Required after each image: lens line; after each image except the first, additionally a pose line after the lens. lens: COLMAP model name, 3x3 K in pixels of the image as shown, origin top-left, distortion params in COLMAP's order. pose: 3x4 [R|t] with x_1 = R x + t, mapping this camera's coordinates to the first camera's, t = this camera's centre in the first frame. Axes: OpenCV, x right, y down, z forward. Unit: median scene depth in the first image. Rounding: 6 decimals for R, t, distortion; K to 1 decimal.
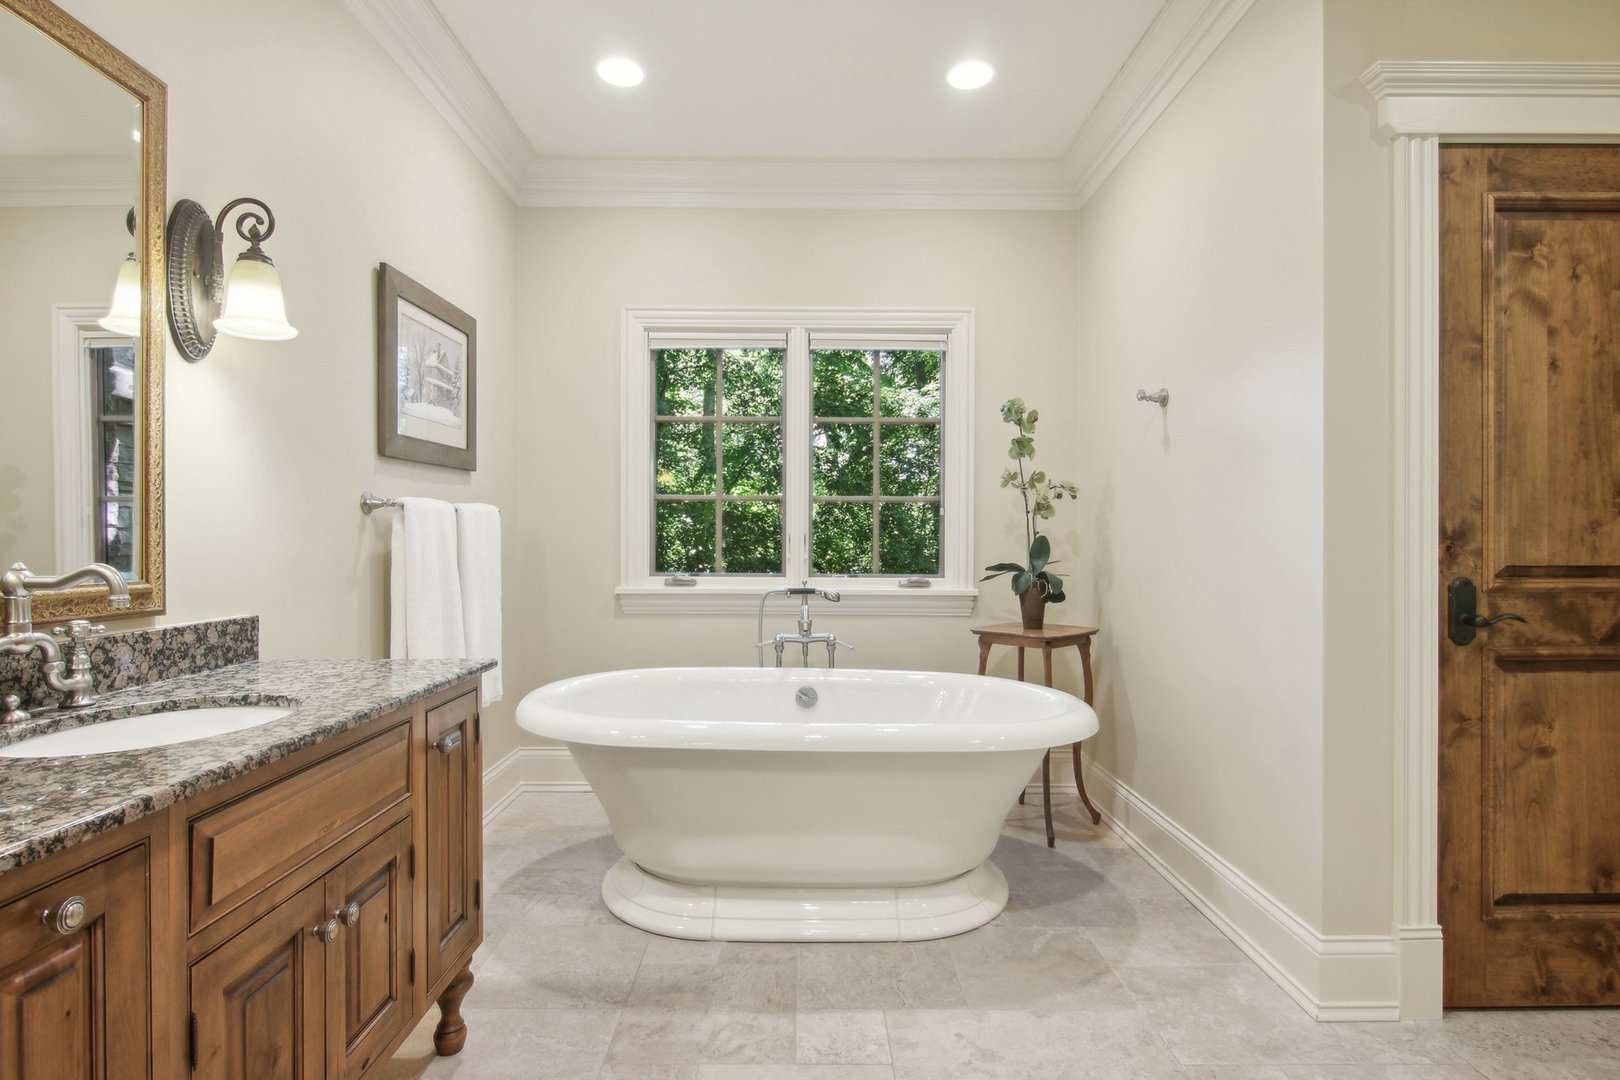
lens RADIAL K [[833.1, 0, 808.8], [0, 833.1, 539.6], [0, 0, 1]] dist [-0.002782, -0.000694]
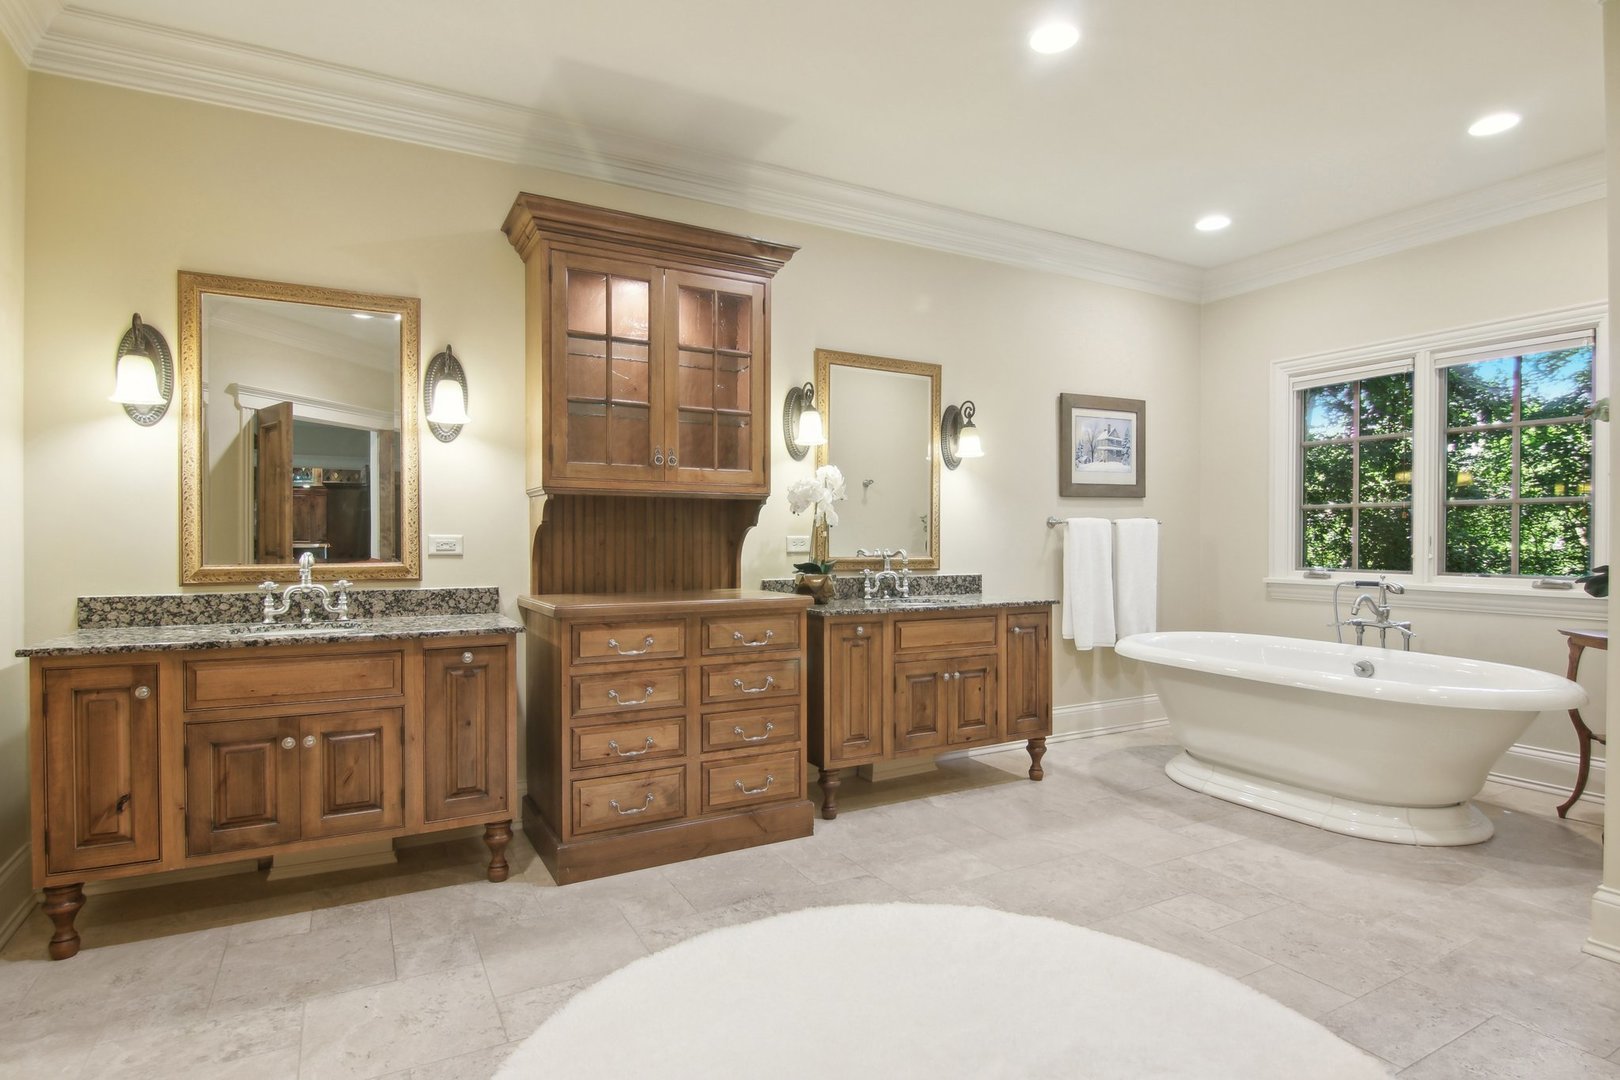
lens RADIAL K [[833.1, 0, 807.0], [0, 833.1, 542.5], [0, 0, 1]] dist [-0.002782, -0.000694]
pose [[0.488172, 0.003089, -0.872742, 1.044478], [-0.000707, 0.999995, 0.003144, -0.003539], [0.872747, -0.000918, 0.488171, -0.508929]]
